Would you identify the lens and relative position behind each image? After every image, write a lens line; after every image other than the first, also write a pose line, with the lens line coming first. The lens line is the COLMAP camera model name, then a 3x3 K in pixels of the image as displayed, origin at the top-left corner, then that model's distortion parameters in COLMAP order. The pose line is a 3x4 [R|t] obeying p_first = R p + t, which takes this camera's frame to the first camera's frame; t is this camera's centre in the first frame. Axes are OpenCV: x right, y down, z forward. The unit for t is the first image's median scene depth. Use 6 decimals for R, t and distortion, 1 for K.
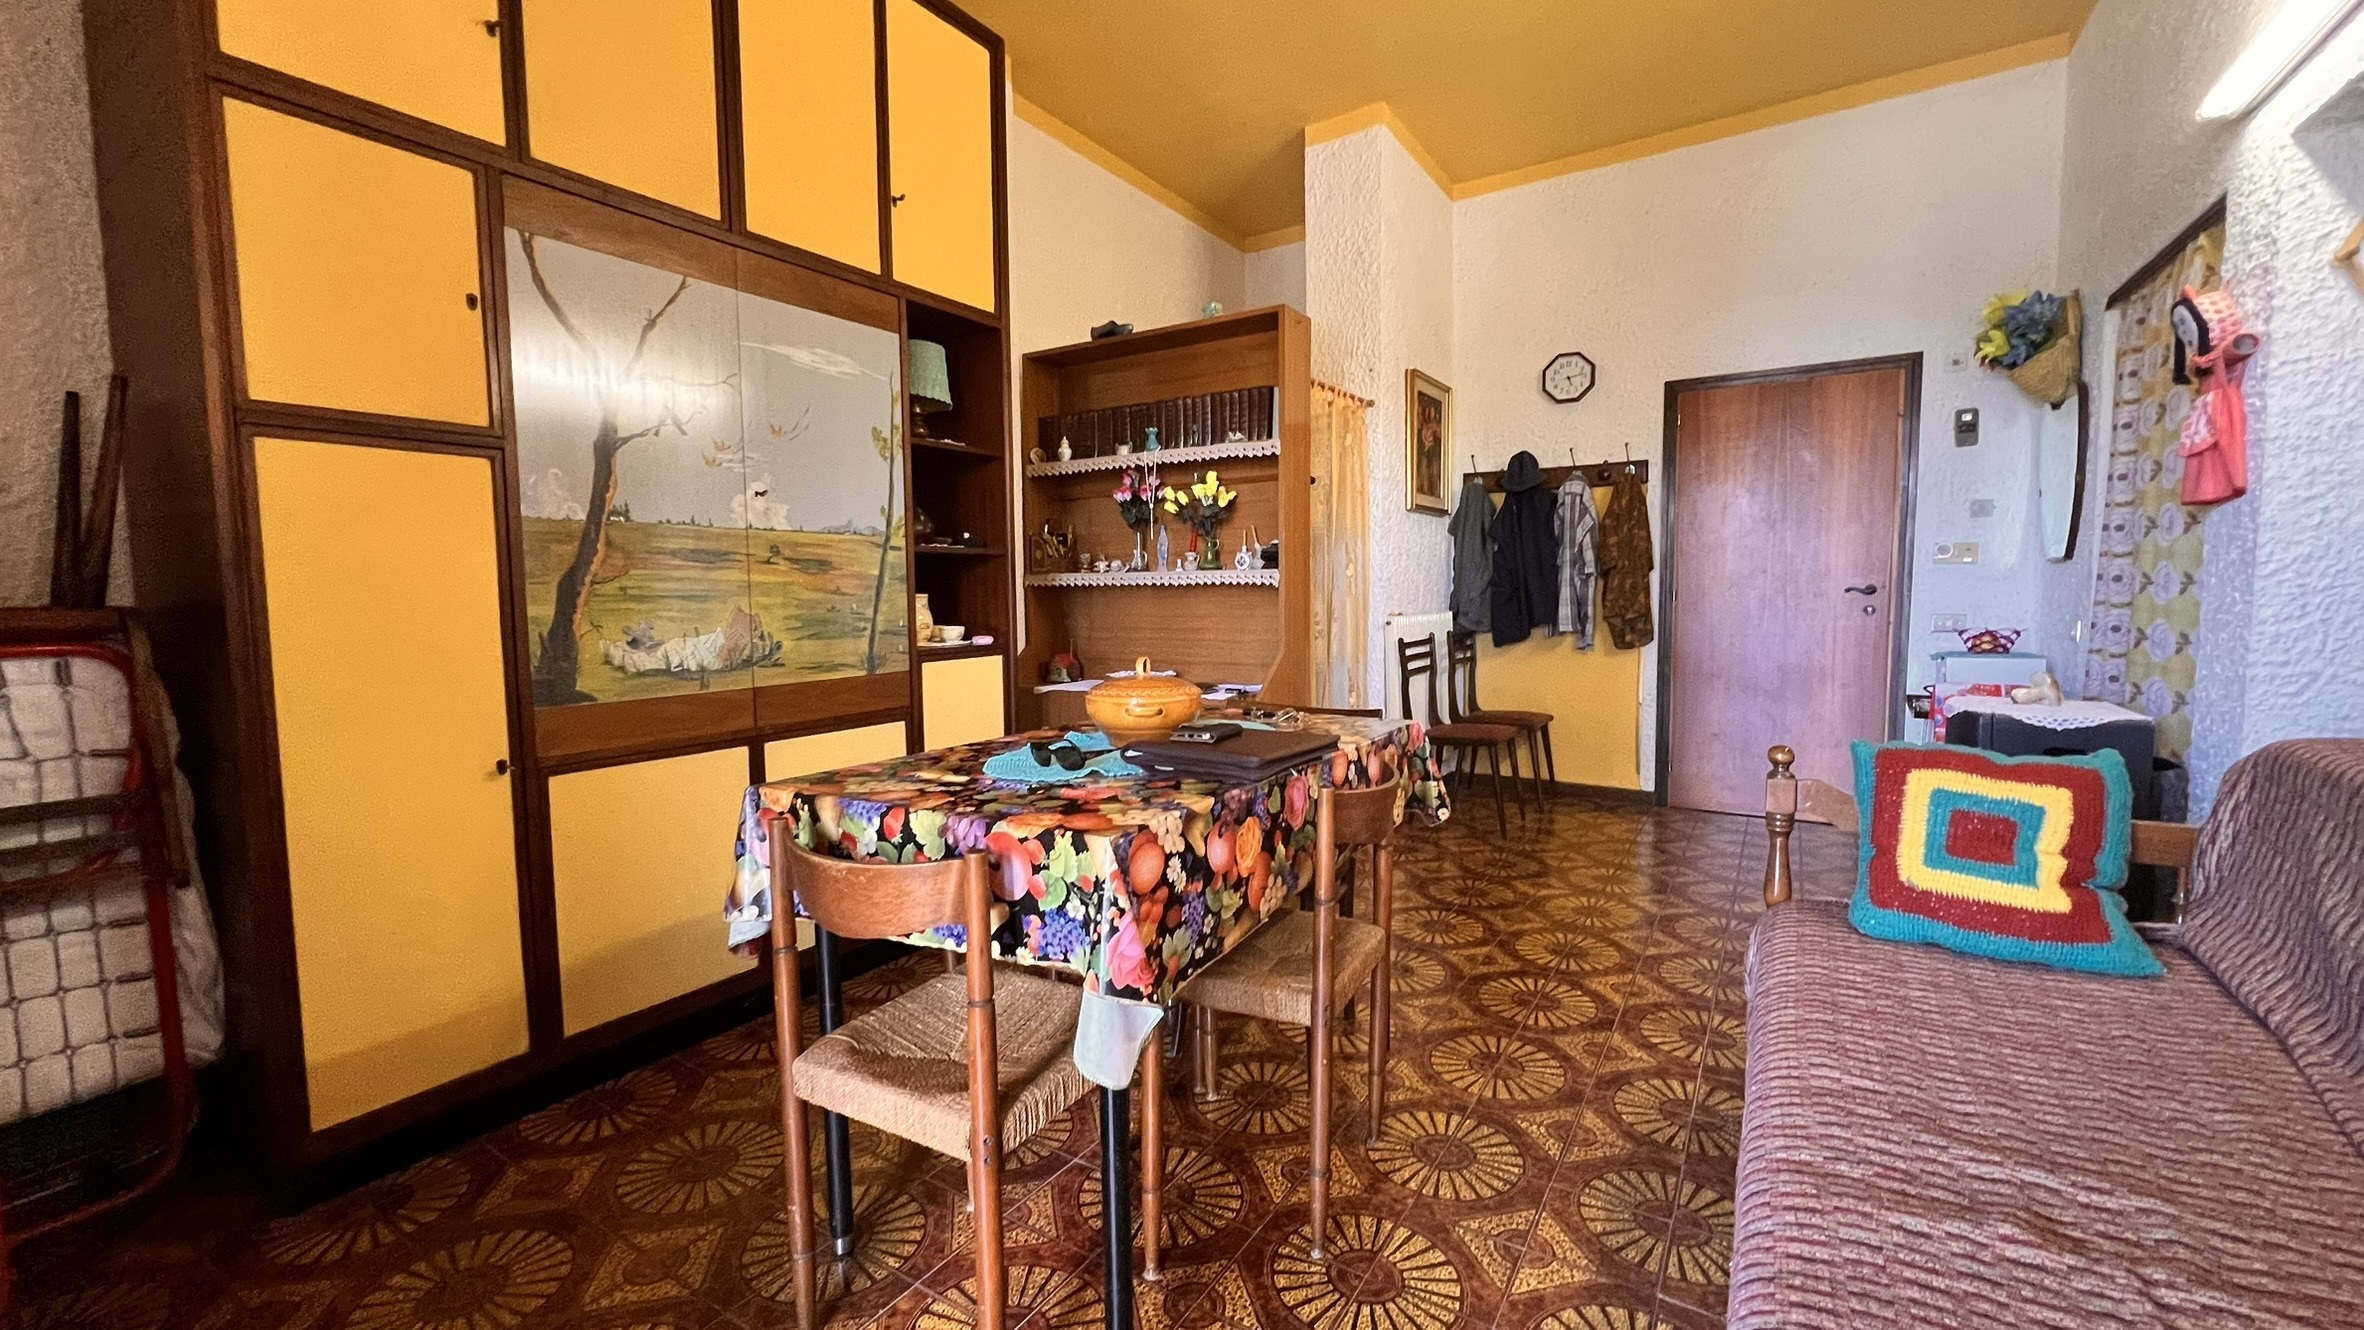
lens RADIAL K [[961.7, 0, 1182.0], [0, 961.7, 665.0], [0, 0, 1]] dist [-0.000236, -0.000052]
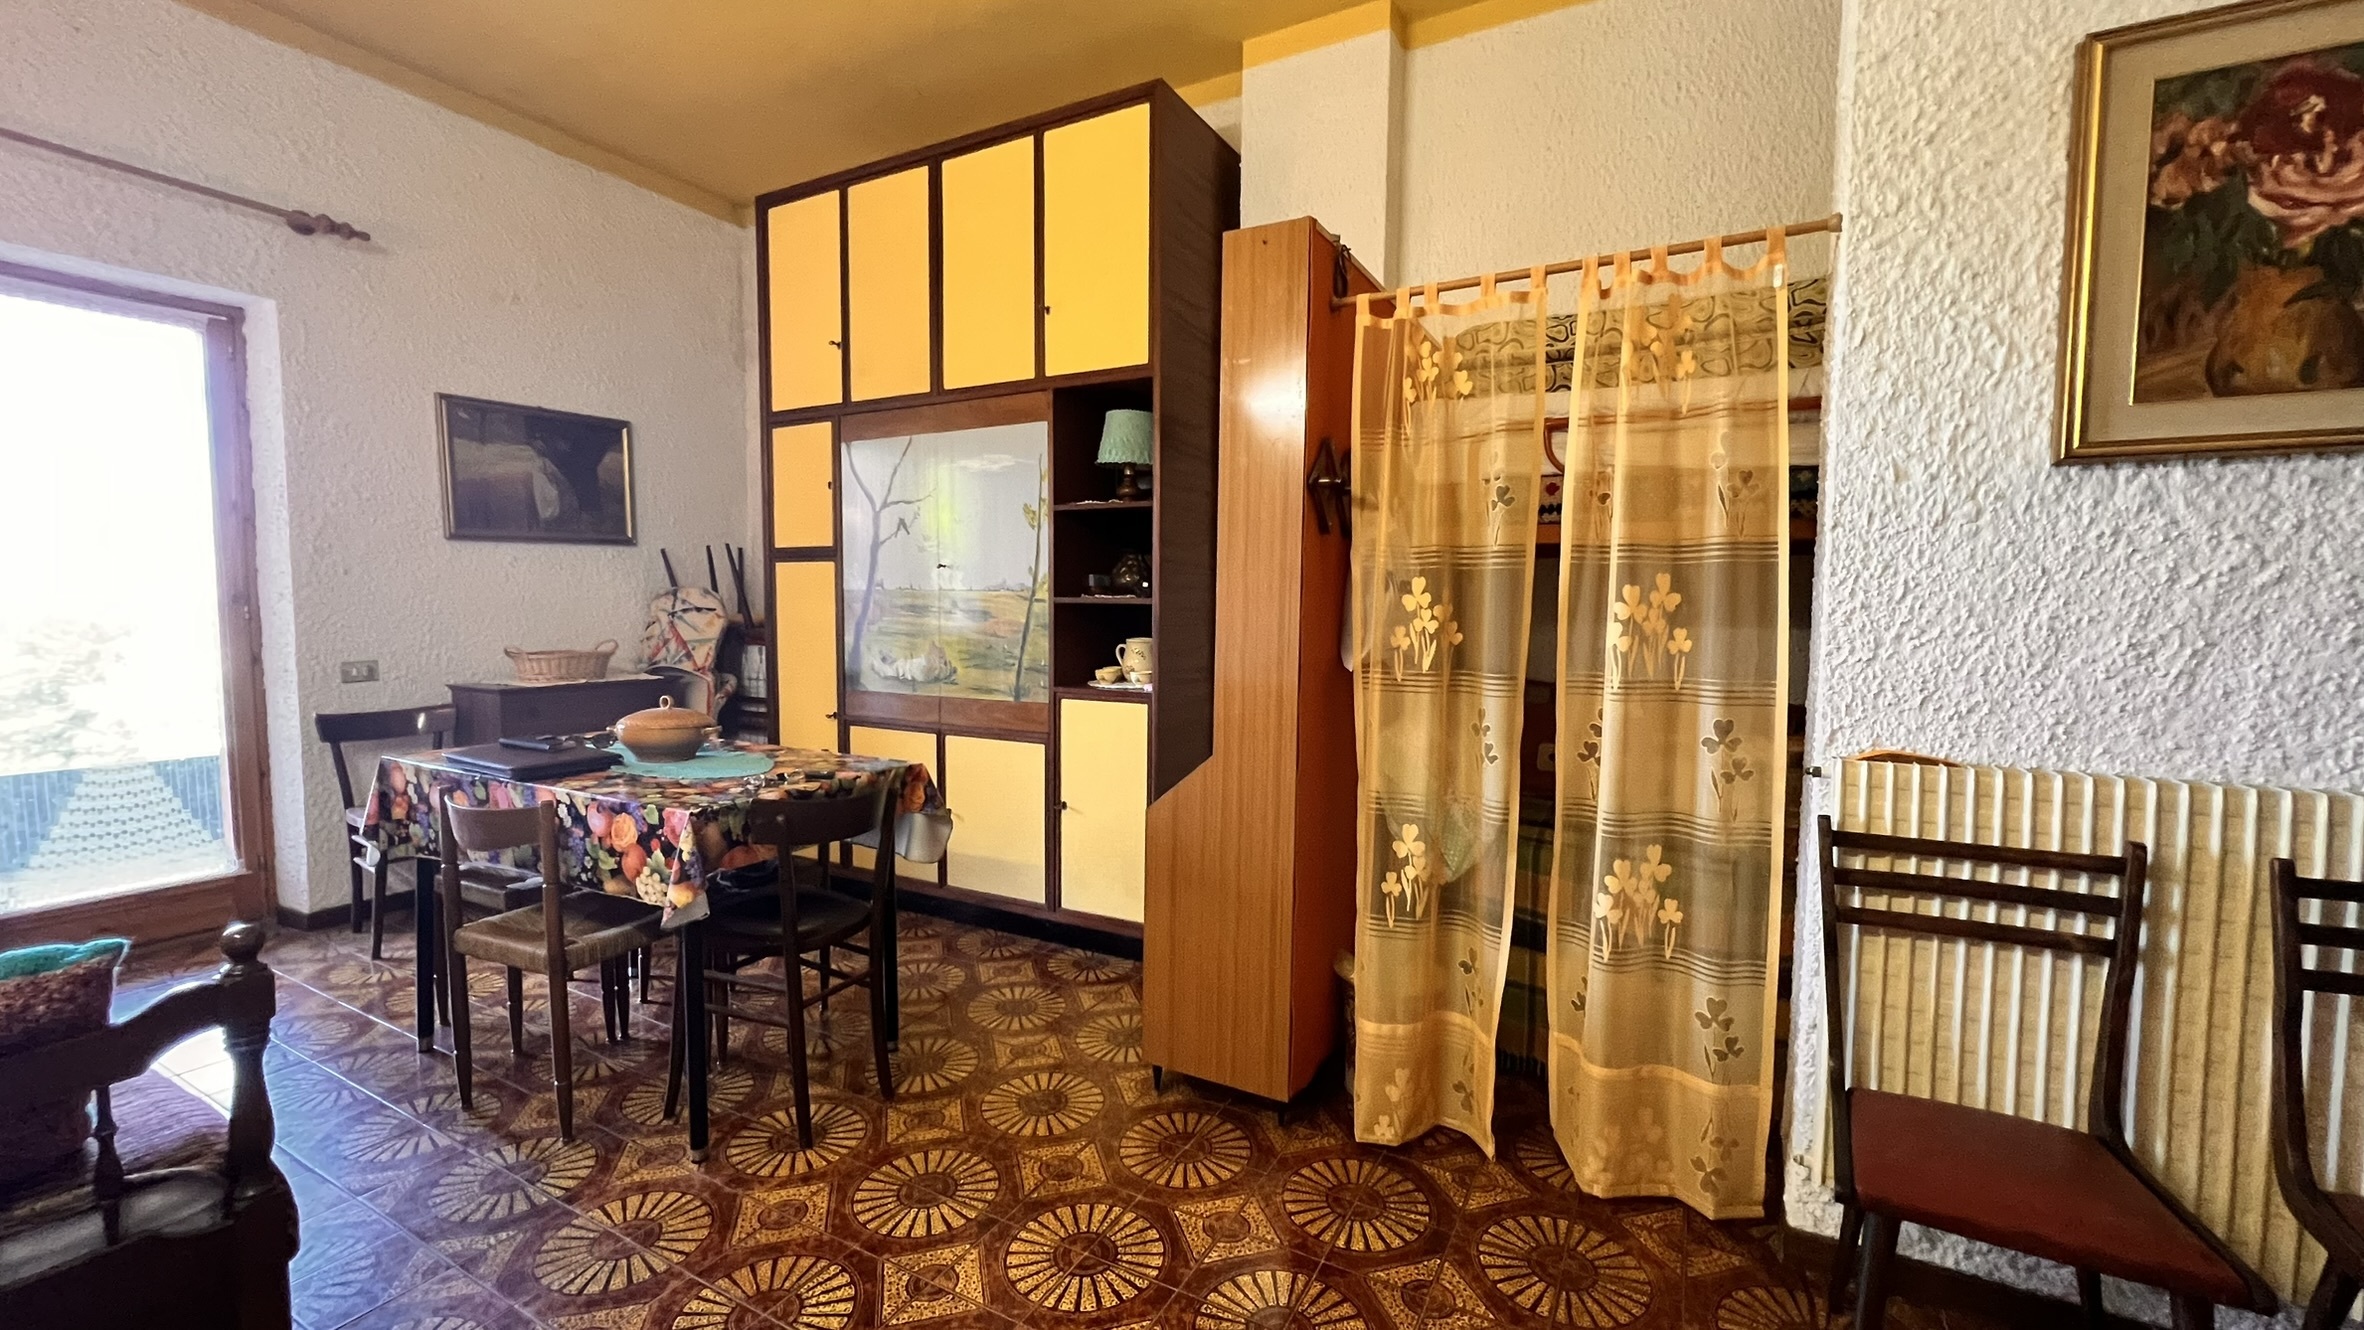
lens RADIAL K [[960.7, 0, 1179.9], [0, 960.7, 664.5], [0, 0, 1]] dist [0.000118, 0.000211]
pose [[0.056013, 0.081395, -0.995107, 1.087366], [-0.086992, 0.993279, 0.076348, -0.177062], [0.994633, 0.082289, 0.062717, 1.313812]]
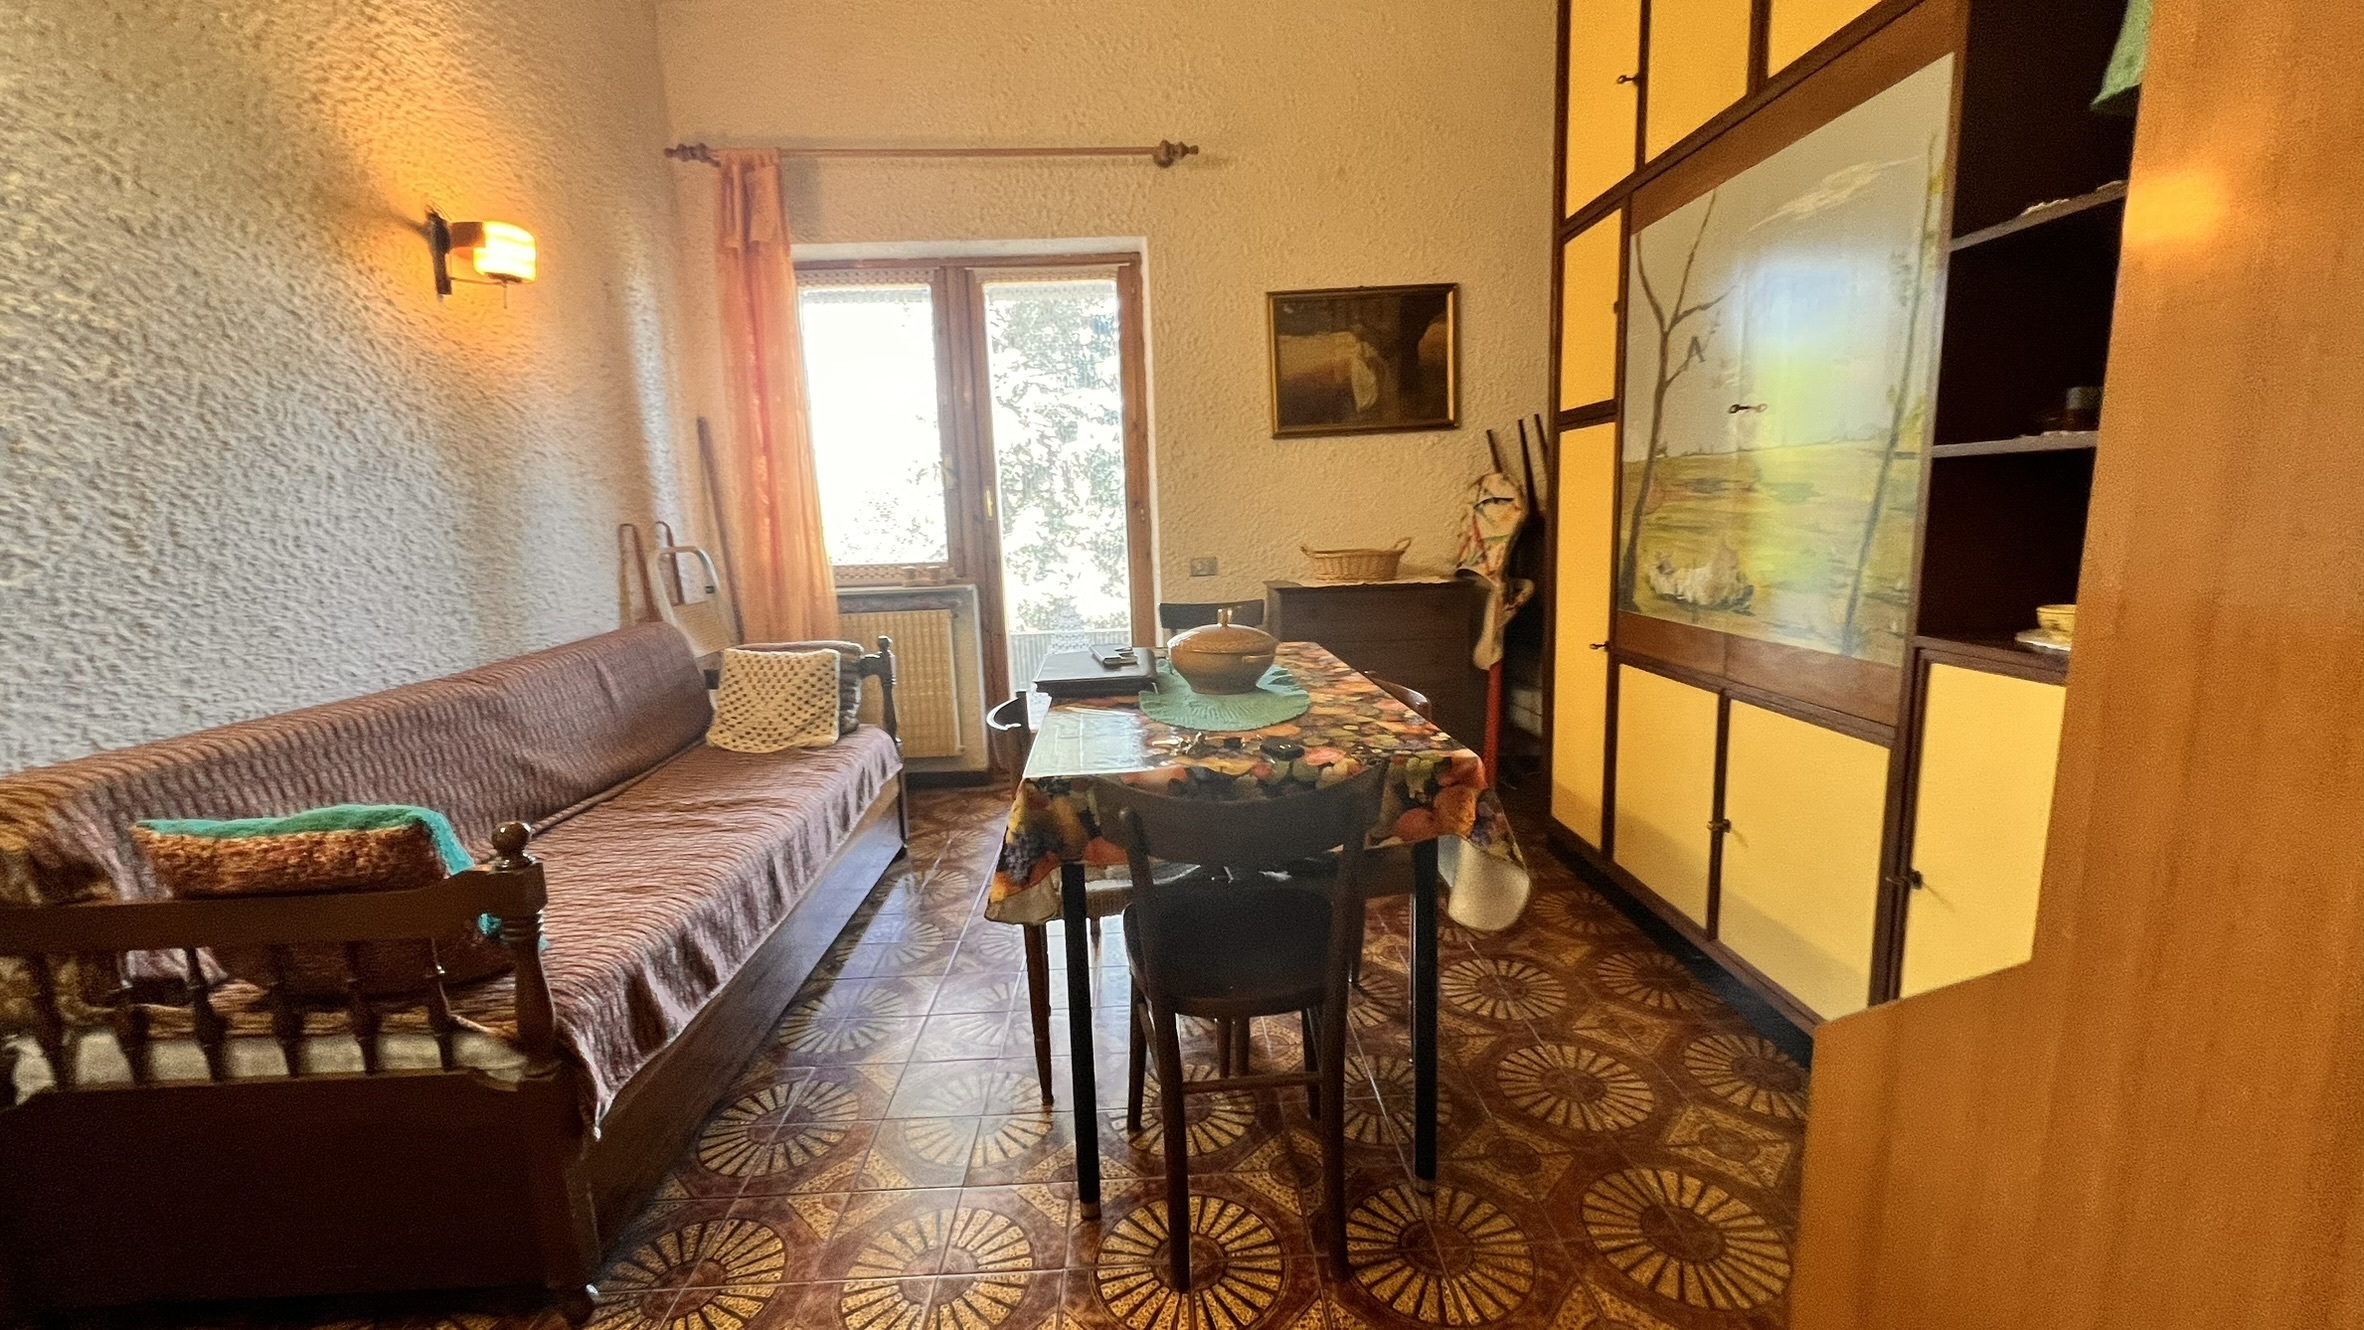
lens RADIAL K [[944.3, 0, 1171.3], [0, 944.3, 667.9], [0, 0, 1]] dist [-0.009393, 0.000097]
pose [[-0.832725, 0.131304, -0.537893, 0.467047], [0.001071, 0.971854, 0.235580, -0.155327], [0.553686, 0.195597, -0.809428, 1.472015]]
